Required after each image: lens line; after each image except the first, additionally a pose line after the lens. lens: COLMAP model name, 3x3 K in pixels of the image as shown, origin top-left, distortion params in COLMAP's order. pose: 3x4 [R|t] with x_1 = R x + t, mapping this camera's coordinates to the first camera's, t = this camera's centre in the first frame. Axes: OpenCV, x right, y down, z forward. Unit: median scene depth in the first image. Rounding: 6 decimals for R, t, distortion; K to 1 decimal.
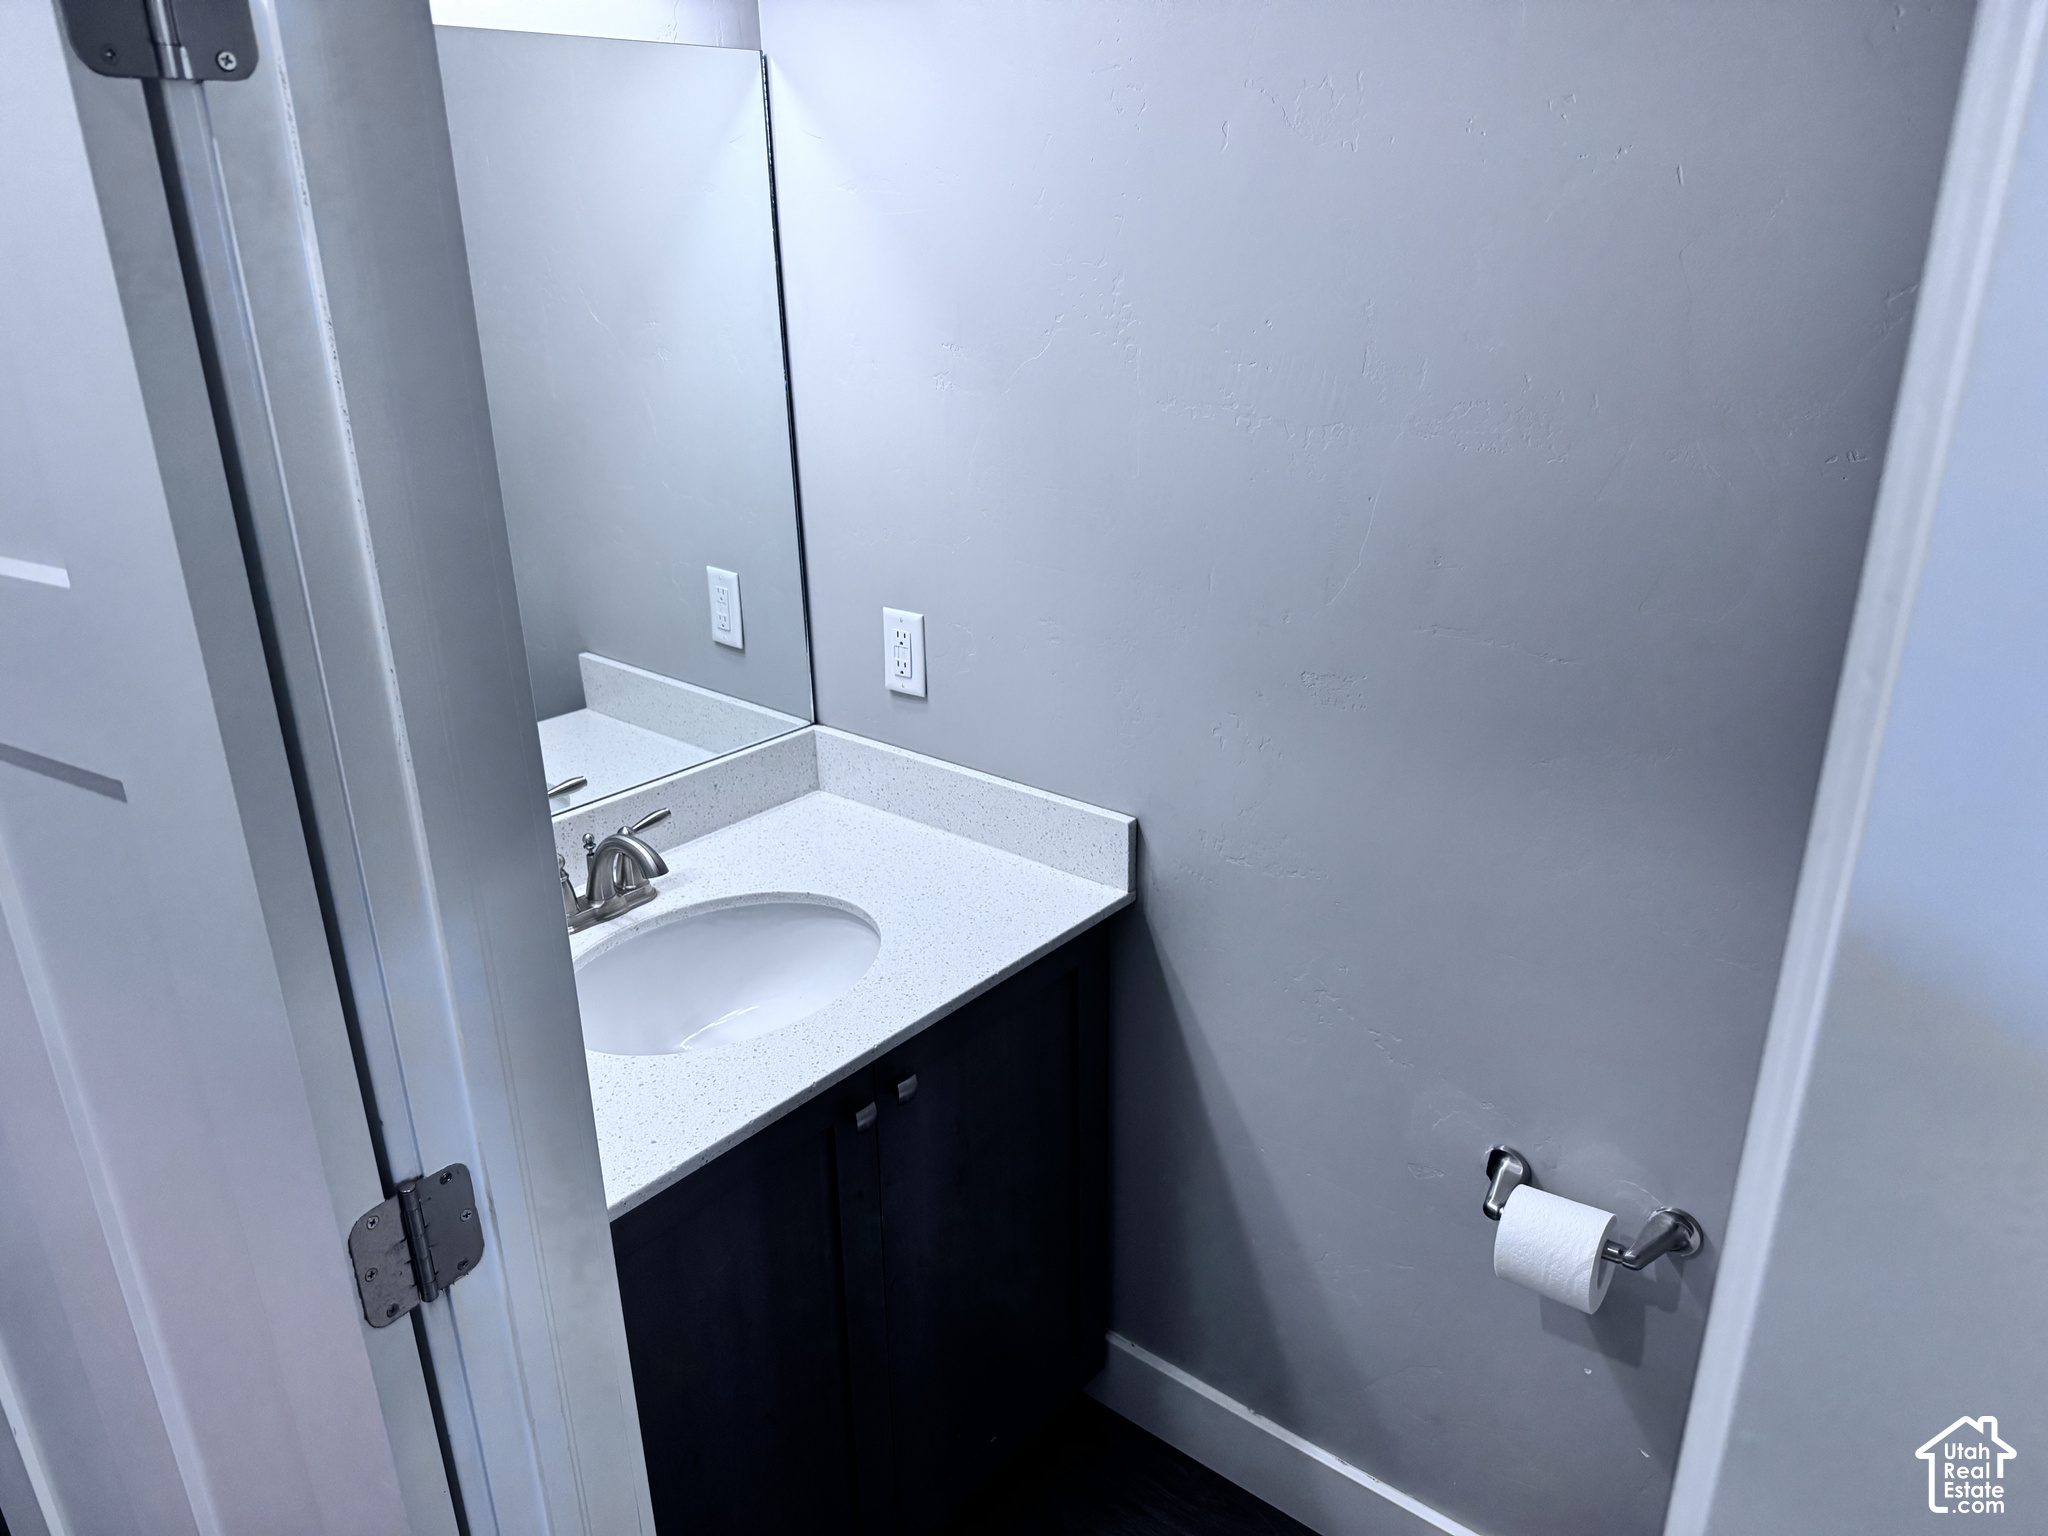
lens RADIAL K [[1408.4, 0, 1024.0], [0, 1408.4, 768.0], [0, 0, 1]] dist [0.205664, -0.318267]
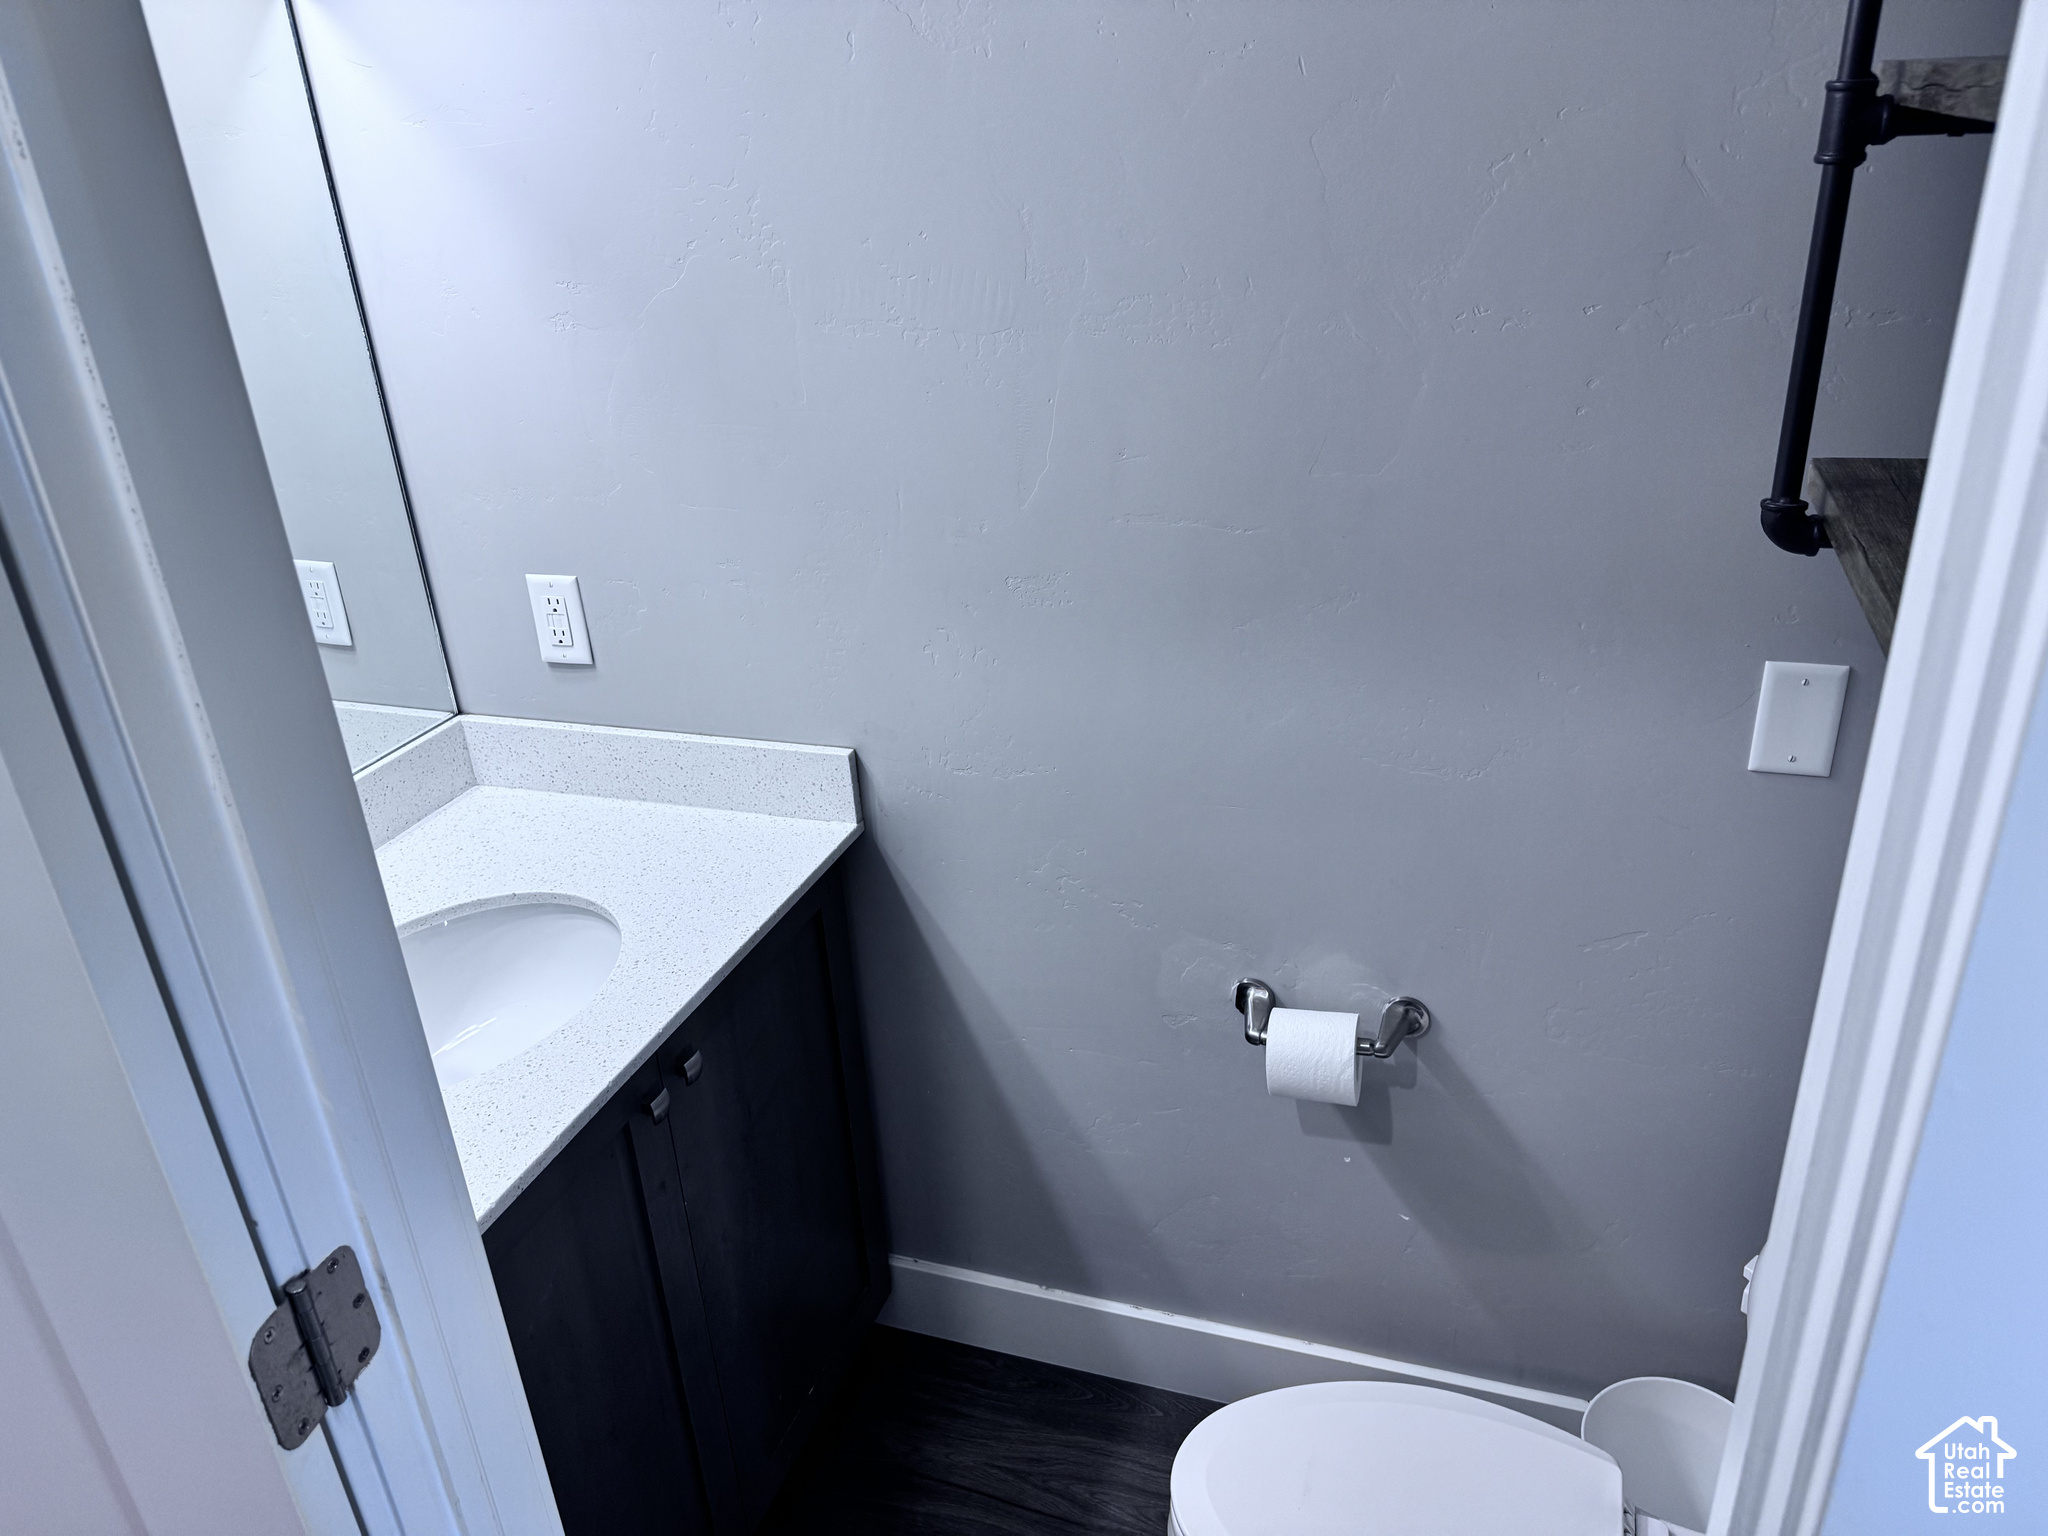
lens RADIAL K [[1416.0, 0, 1021.2], [0, 1416.0, 746.1], [0, 0, 1]] dist [0.146504, -0.131059]
pose [[0.942222, -0.179505, 0.282834, -0.100414], [0.170041, 0.983736, 0.057876, -0.004433], [-0.288623, -0.006439, 0.957421, 0.013669]]
